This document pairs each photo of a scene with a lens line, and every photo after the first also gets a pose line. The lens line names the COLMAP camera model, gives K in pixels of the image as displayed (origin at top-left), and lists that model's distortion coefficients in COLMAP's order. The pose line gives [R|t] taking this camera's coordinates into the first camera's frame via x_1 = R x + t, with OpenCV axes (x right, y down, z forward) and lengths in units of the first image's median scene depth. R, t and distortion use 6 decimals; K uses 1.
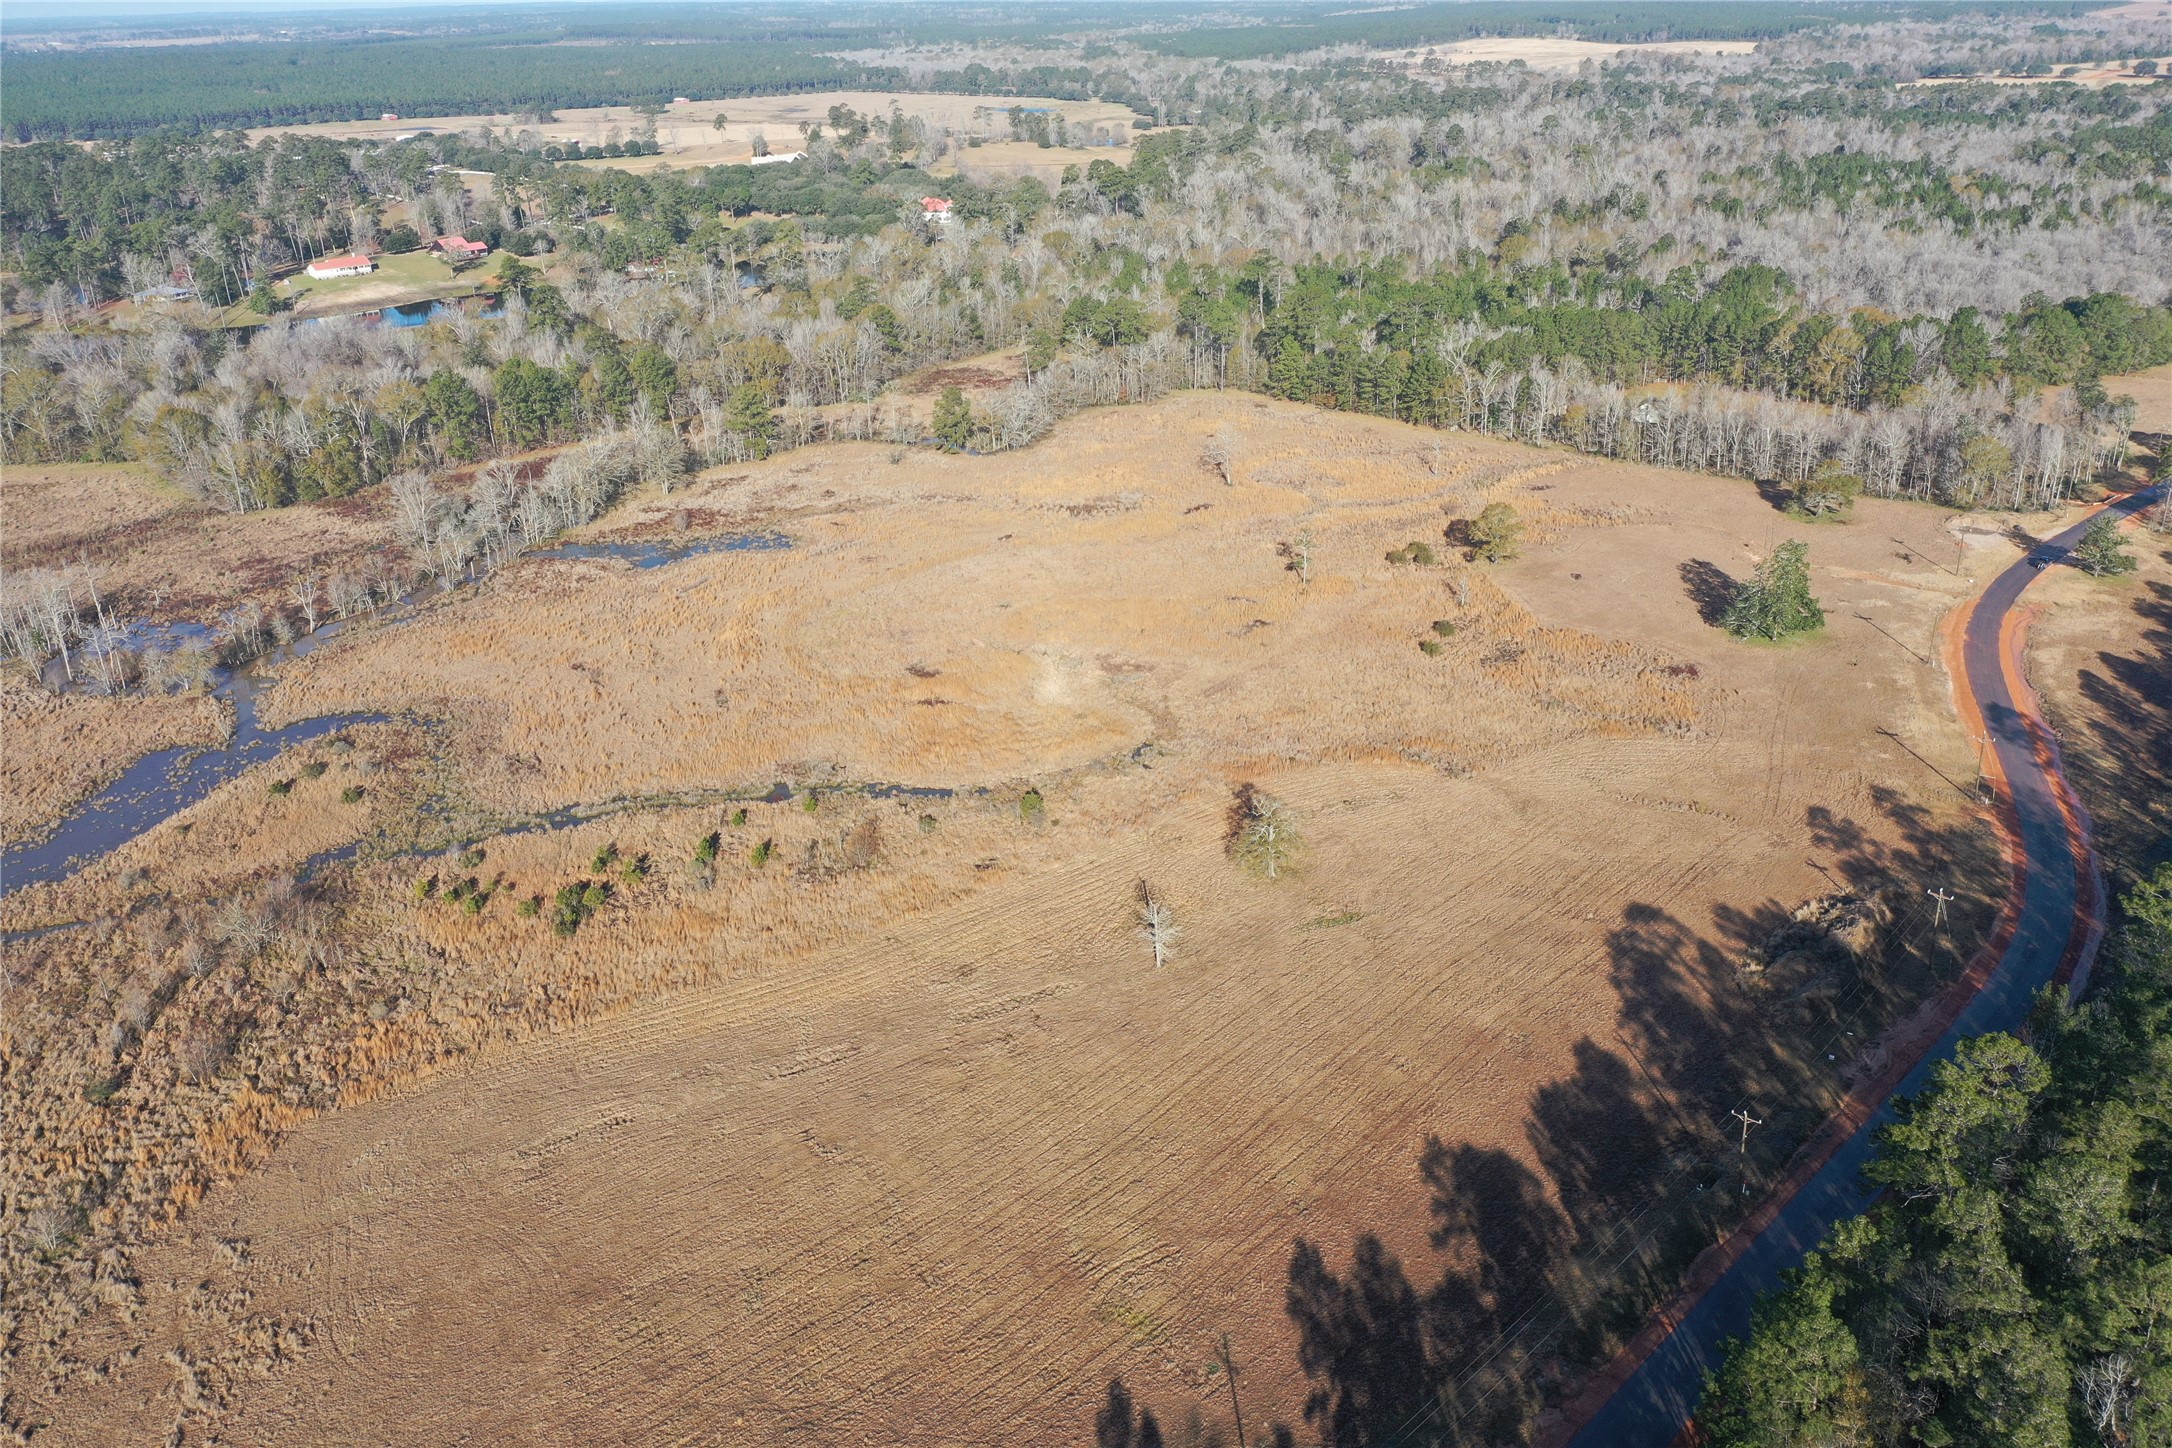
lens RADIAL K [[1717.7, 0, 1086.0], [0, 1717.7, 724.0], [0, 0, 1]] dist [0.003965, 0.006039]
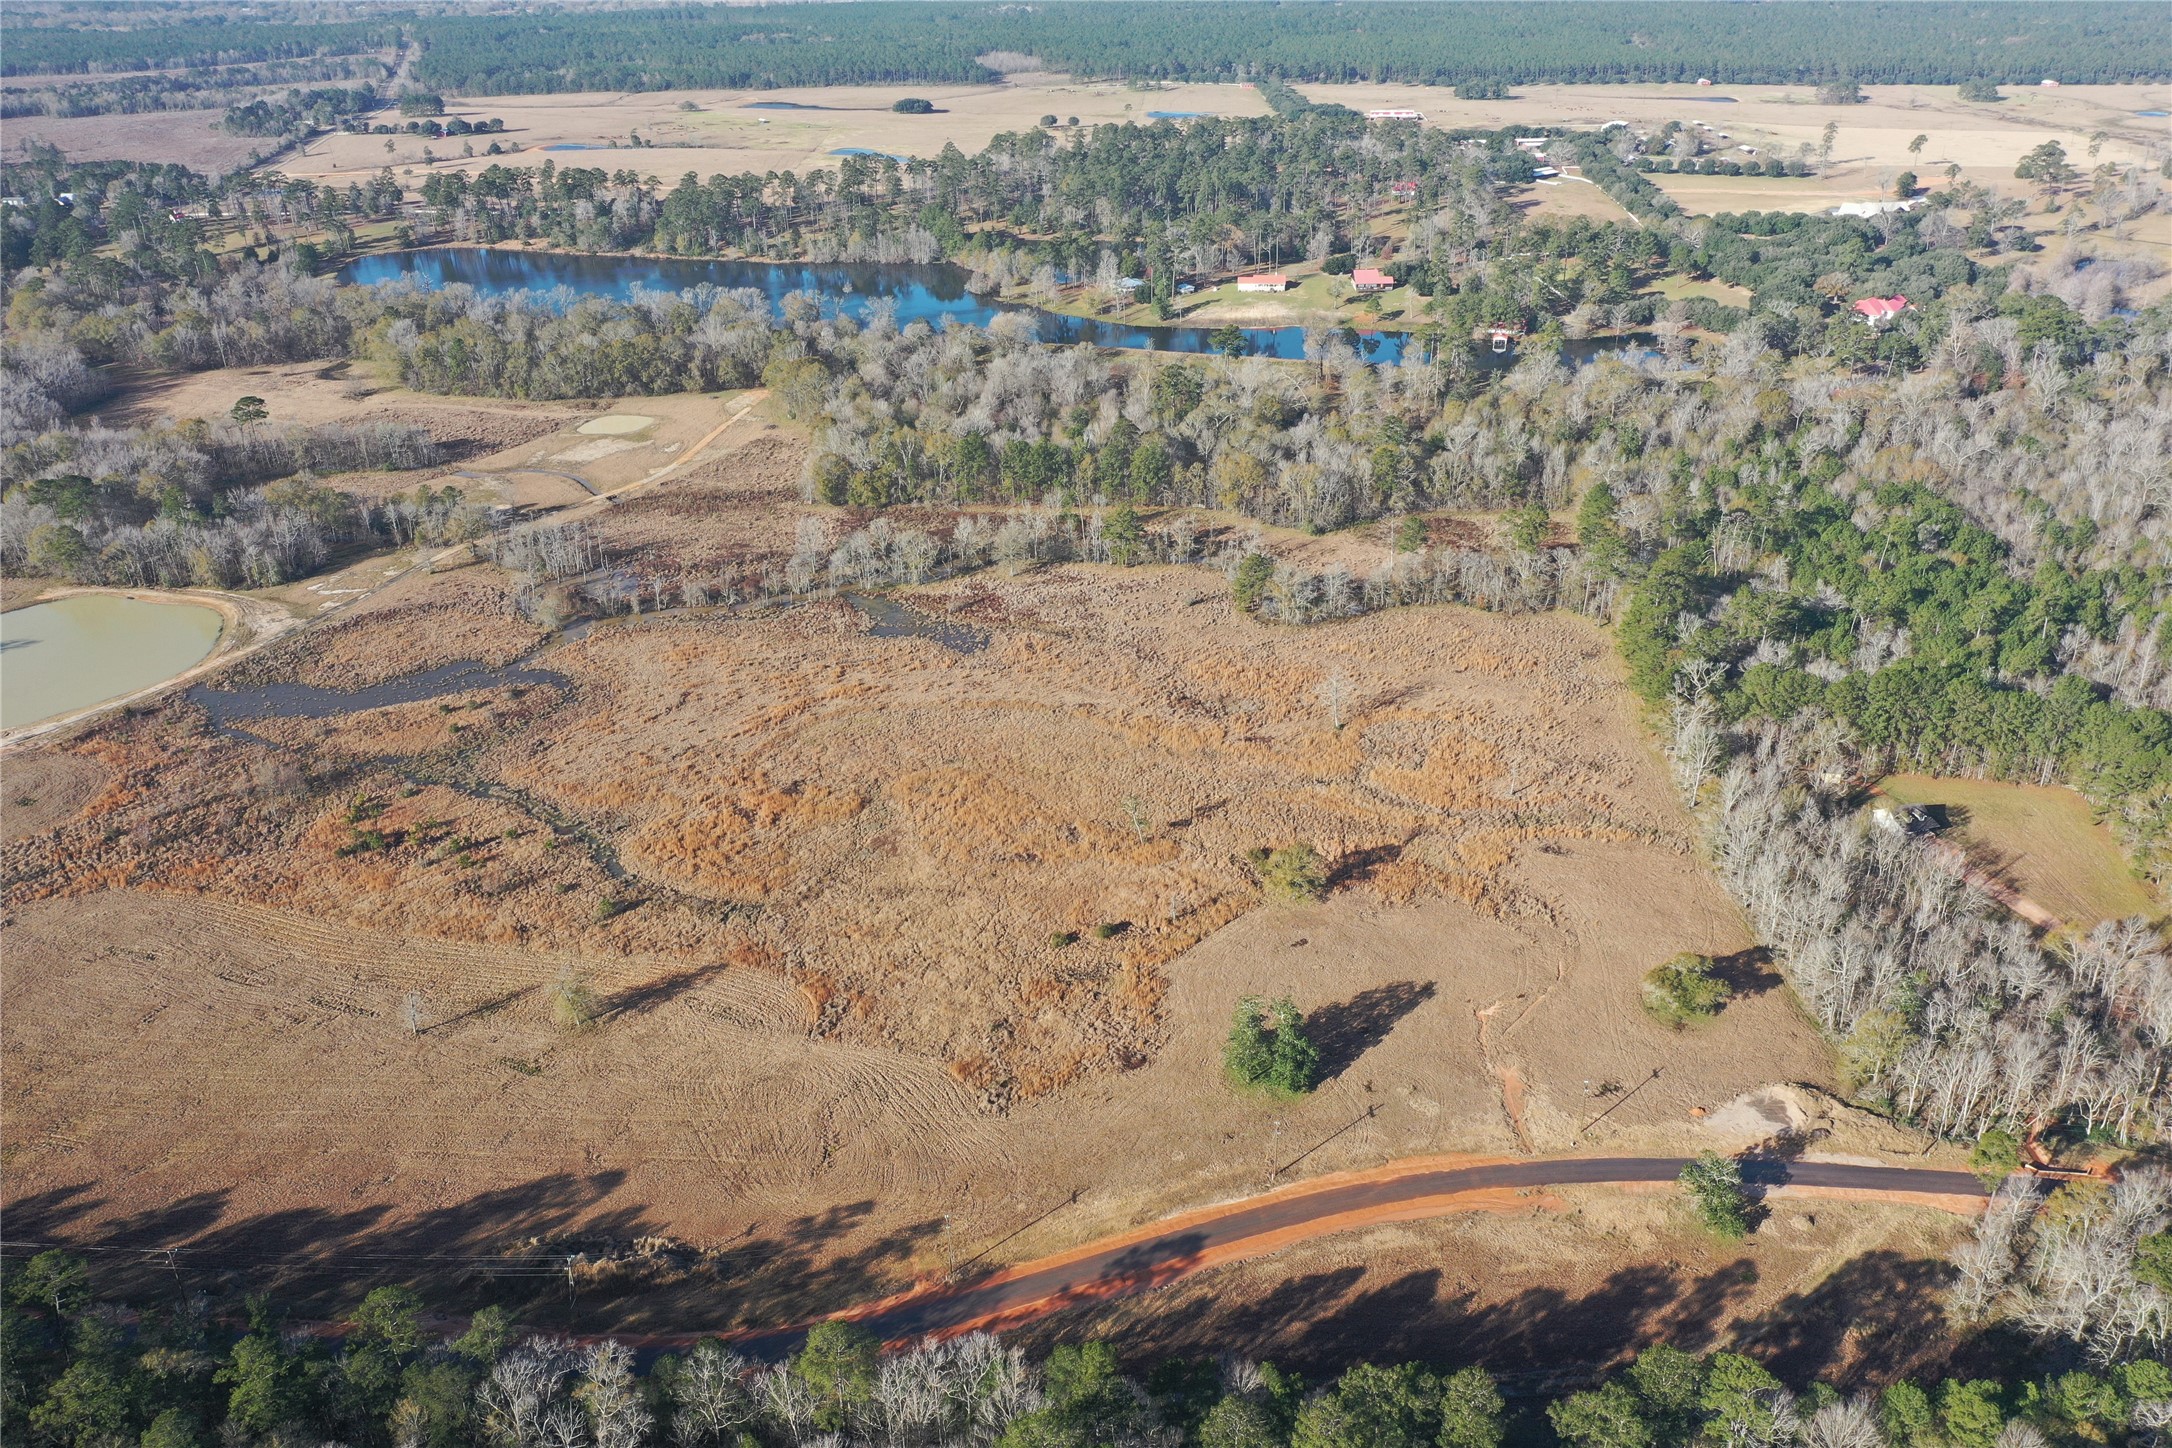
lens RADIAL K [[1717.7, 0, 1086.0], [0, 1717.7, 724.0], [0, 0, 1]] dist [0.003965, 0.006039]
pose [[0.659558, 0.347632, -0.666435, 1.007532], [-0.308431, 0.933712, 0.181803, -0.425311], [0.685459, 0.085639, 0.723057, 0.233420]]
